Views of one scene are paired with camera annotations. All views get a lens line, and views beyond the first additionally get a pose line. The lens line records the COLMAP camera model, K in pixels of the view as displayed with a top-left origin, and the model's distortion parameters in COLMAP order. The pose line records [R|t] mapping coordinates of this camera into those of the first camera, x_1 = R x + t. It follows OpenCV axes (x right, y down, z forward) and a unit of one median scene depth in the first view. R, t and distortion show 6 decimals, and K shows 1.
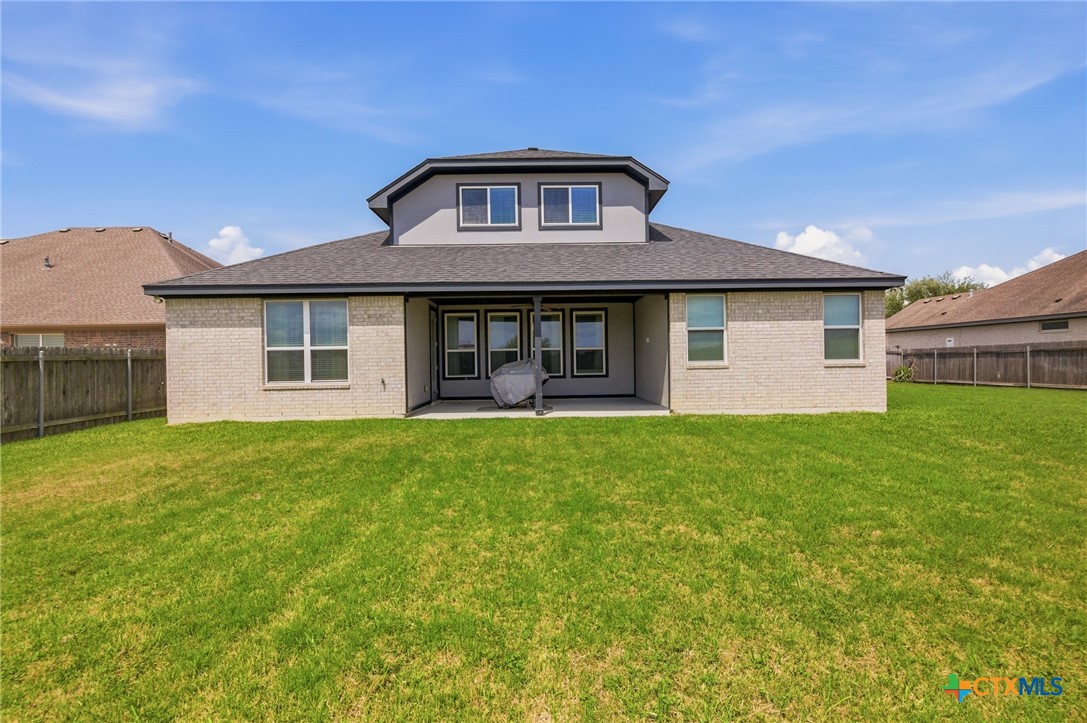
lens RADIAL K [[495.8, 0, 548.9], [0, 495.8, 361.4], [0, 0, 1]] dist [-0.008763, 0.001150]
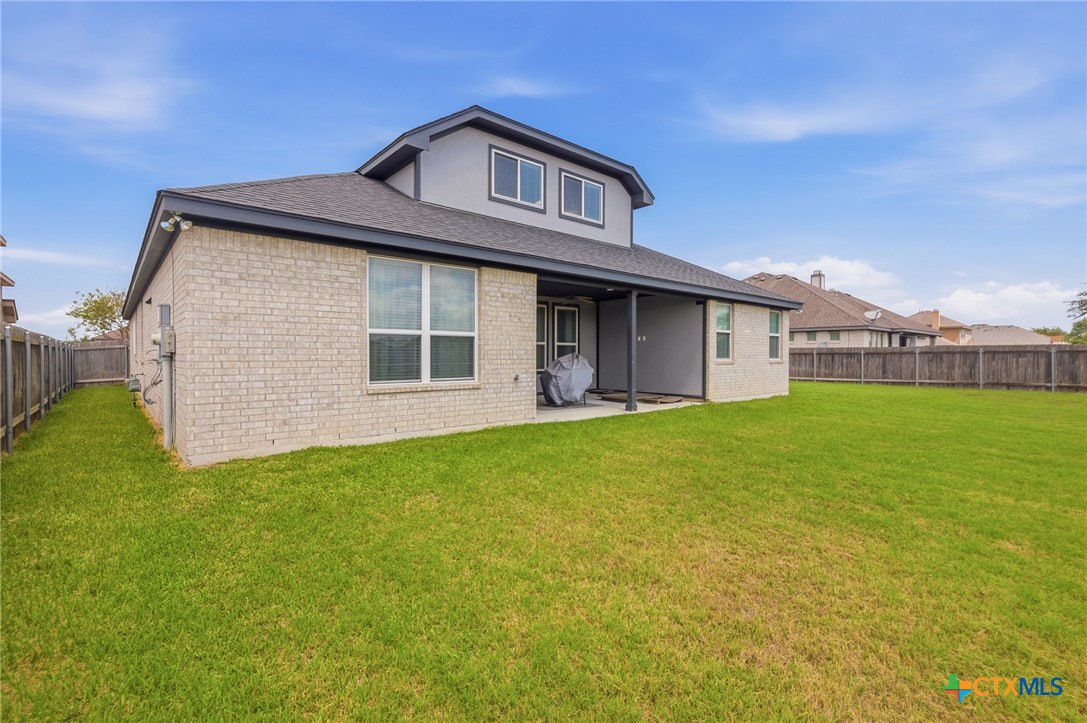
lens RADIAL K [[495.8, 0, 545.5], [0, 495.8, 362.5], [0, 0, 1]] dist [-0.008763, 0.001150]
pose [[0.764206, 0.007262, 0.644931, -0.781895], [-0.013406, 0.999899, 0.004627, 0.009481], [-0.644833, -0.012182, 0.764227, 0.345742]]
